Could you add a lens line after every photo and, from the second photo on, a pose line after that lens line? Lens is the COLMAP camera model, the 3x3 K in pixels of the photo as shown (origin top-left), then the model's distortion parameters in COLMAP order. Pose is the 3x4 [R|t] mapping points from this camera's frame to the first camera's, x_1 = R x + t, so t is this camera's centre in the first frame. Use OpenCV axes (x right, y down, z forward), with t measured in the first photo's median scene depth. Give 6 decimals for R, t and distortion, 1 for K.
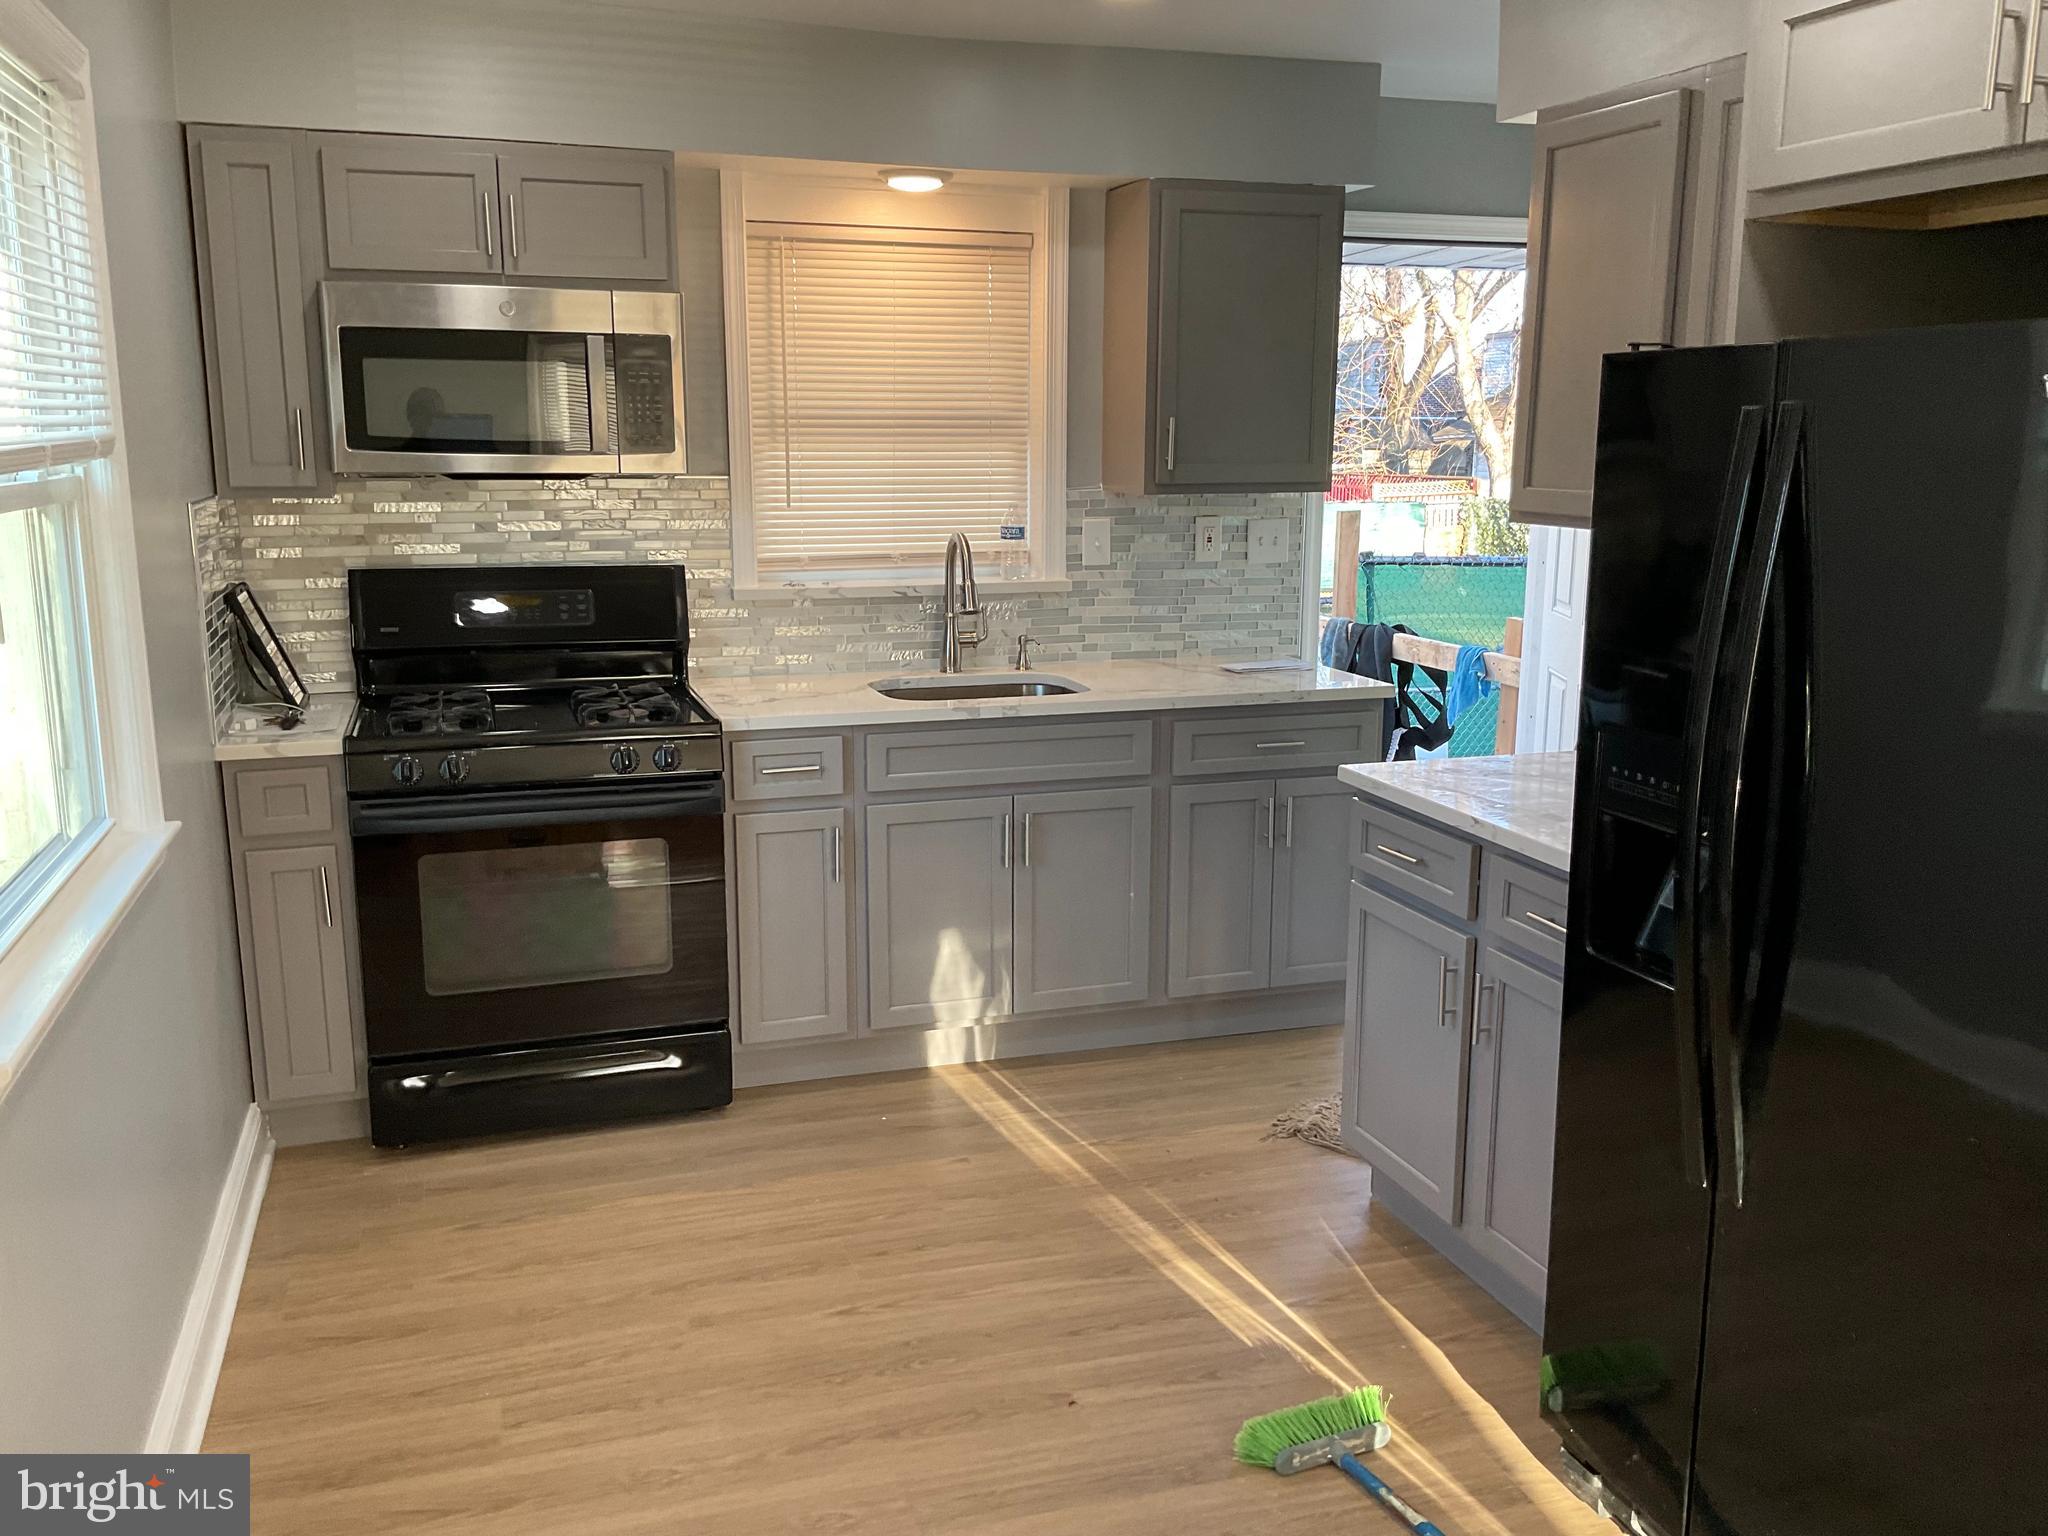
lens RADIAL K [[1711.8, 0, 1016.6], [0, 1711.8, 746.1], [0, 0, 1]] dist [0.114067, -0.206843]
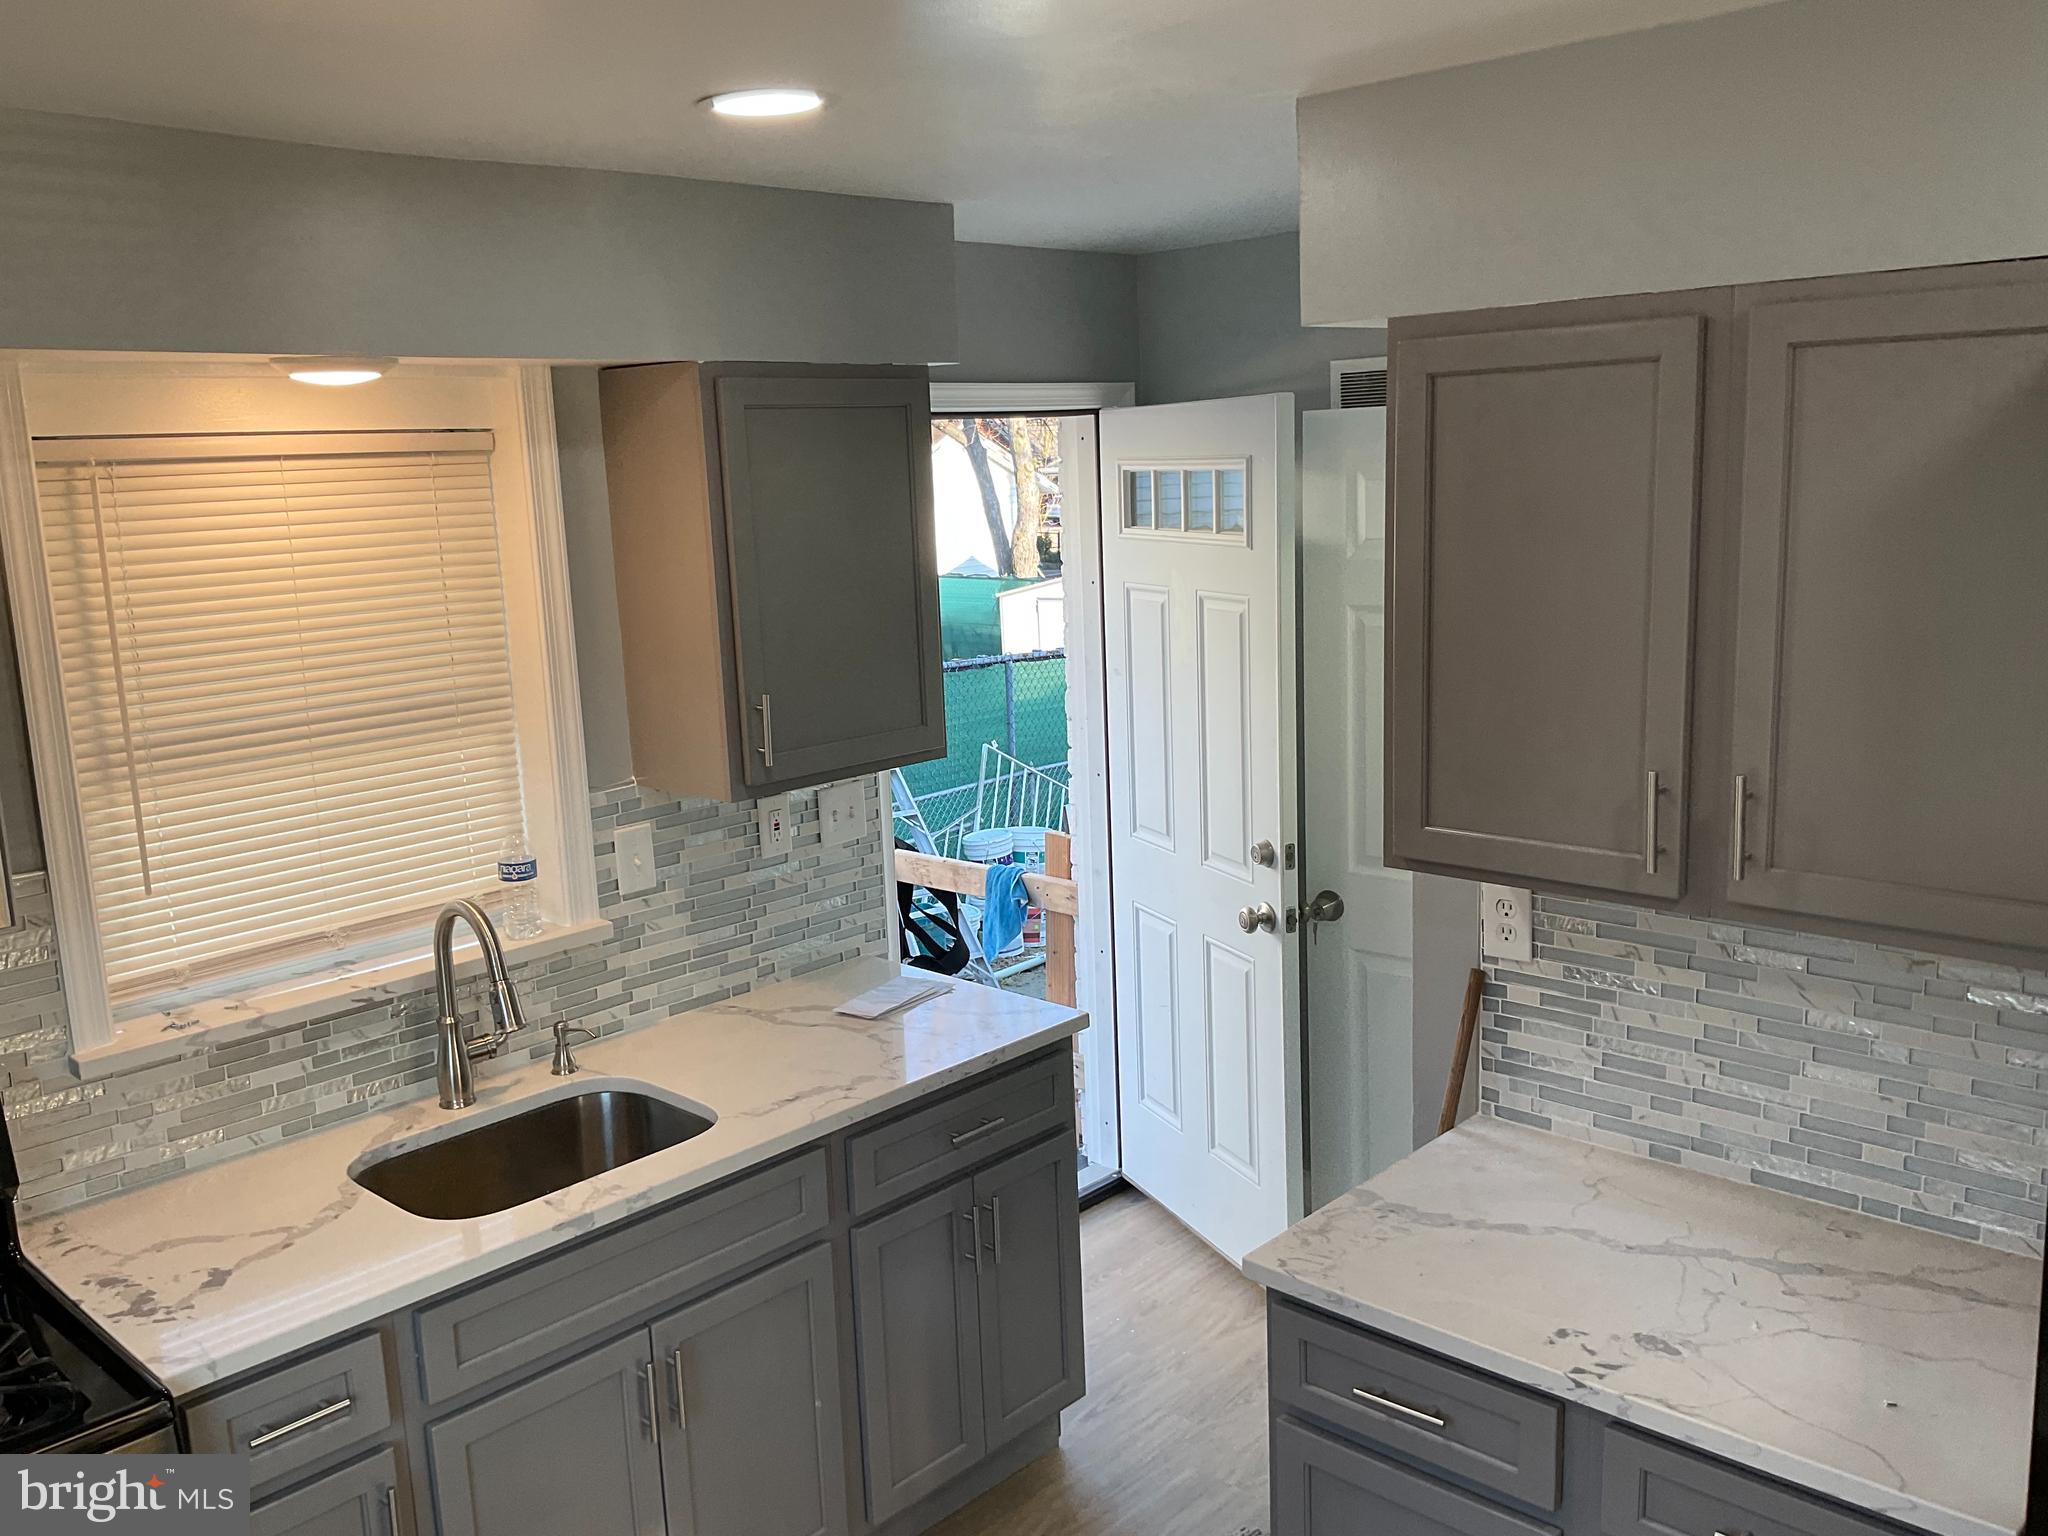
lens RADIAL K [[1711.8, 0, 1016.6], [0, 1711.8, 746.1], [0, 0, 1]] dist [0.114067, -0.206843]
pose [[0.881599, -0.118179, 0.456964, -0.131718], [0.129663, 0.991538, 0.006275, -0.149454], [-0.453839, 0.053719, 0.889463, 0.306711]]
